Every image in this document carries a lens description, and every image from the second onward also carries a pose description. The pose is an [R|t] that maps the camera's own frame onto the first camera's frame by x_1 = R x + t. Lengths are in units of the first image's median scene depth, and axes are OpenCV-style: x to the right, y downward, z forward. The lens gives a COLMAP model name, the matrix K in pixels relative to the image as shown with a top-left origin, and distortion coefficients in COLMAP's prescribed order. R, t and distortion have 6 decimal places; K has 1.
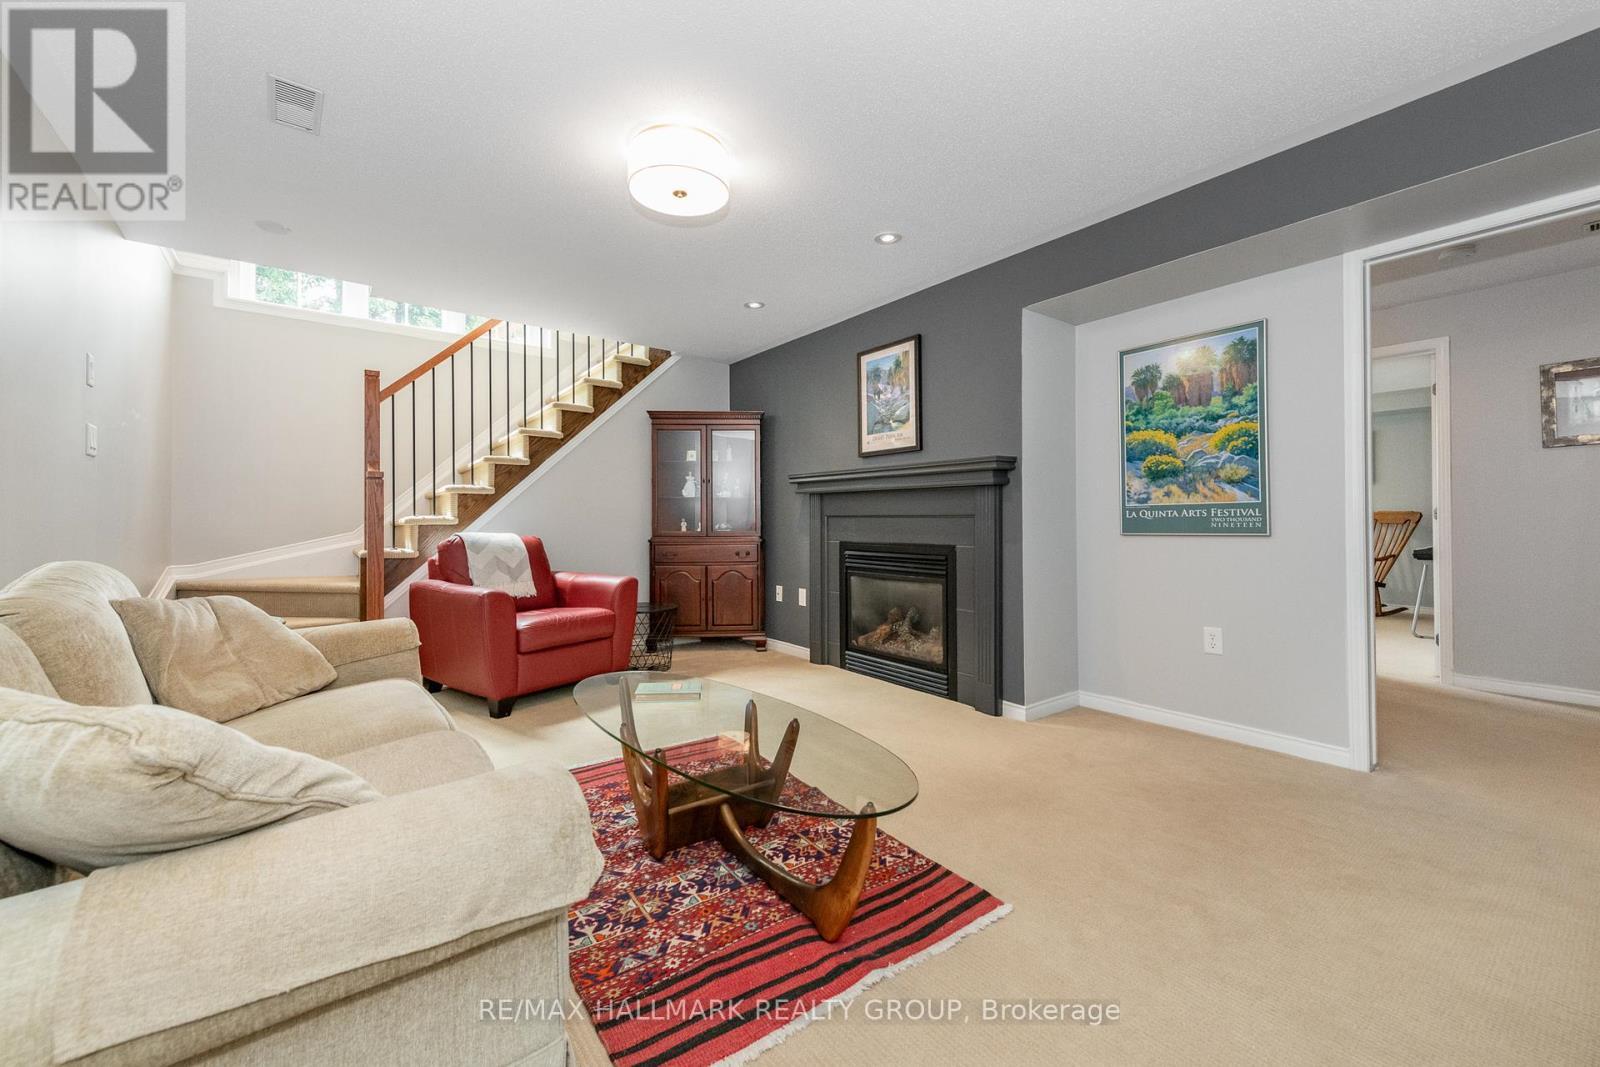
lens RADIAL K [[641.5, 0, 798.7], [0, 641.5, 524.5], [0, 0, 1]] dist [0.018258, -0.000623]
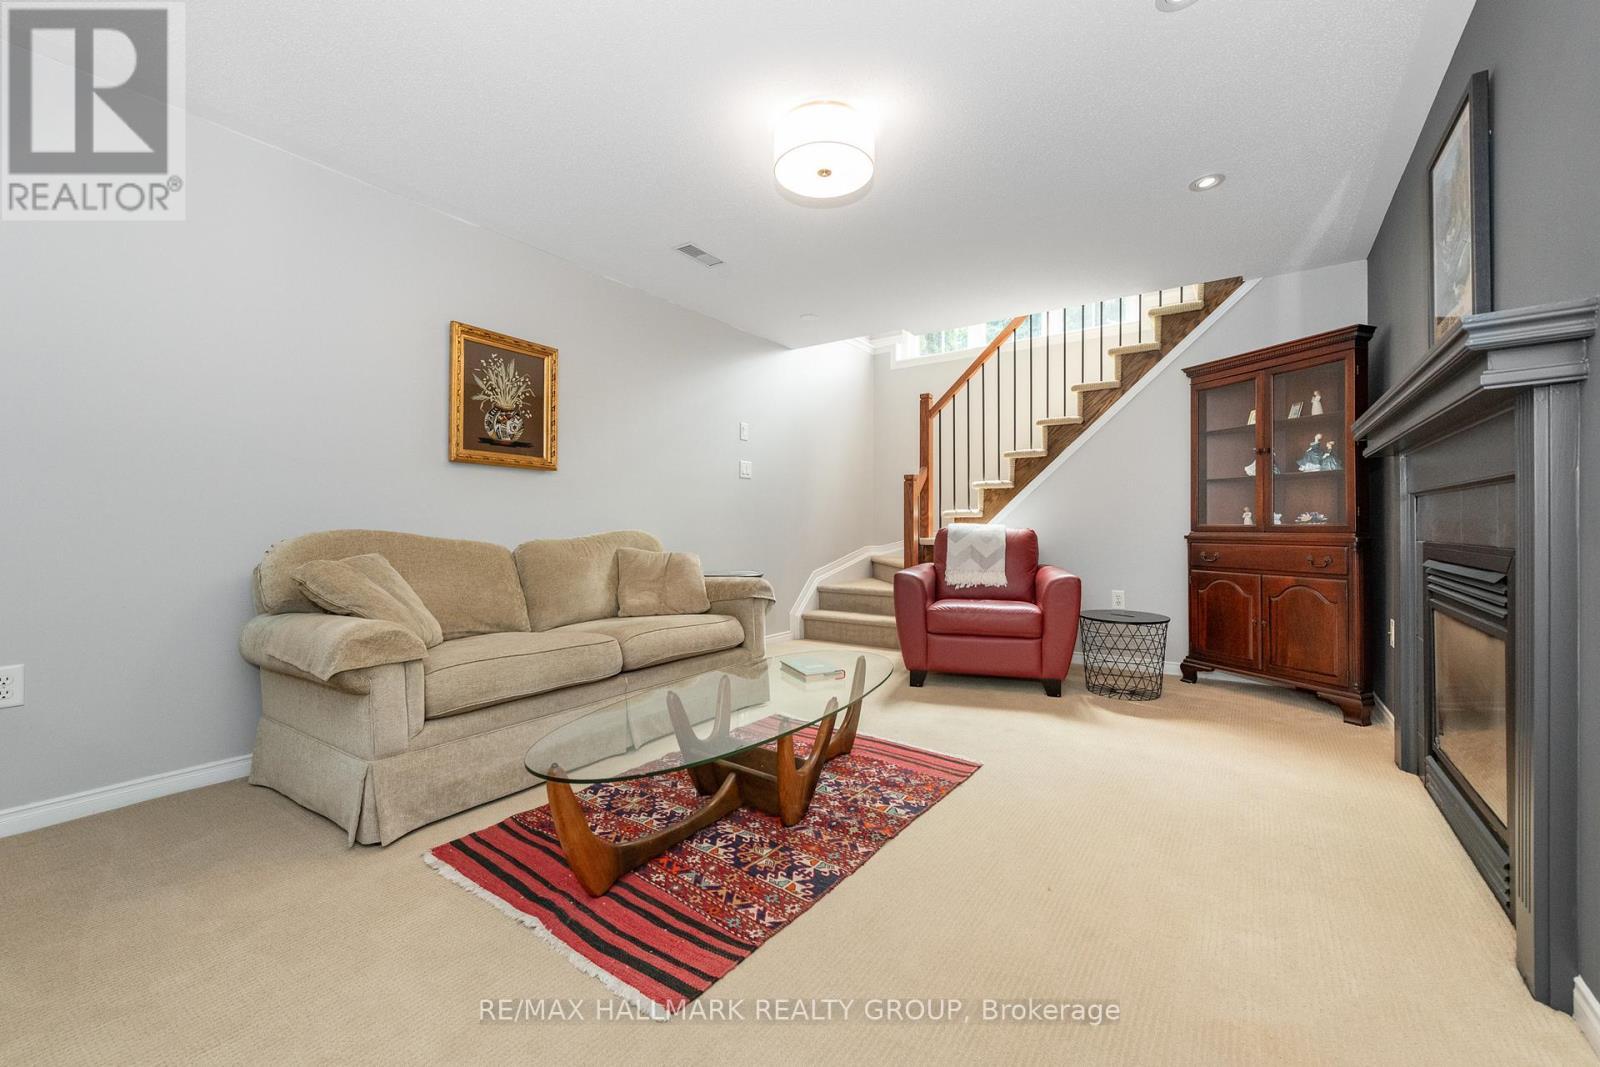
lens RADIAL K [[641.5, 0, 791.7], [0, 641.5, 523.3], [0, 0, 1]] dist [0.018258, -0.000623]
pose [[0.300412, -0.003674, -0.953802, 0.567753], [-0.005427, 0.999970, -0.005561, 0.025500], [0.953794, 0.006847, 0.300383, 0.492225]]
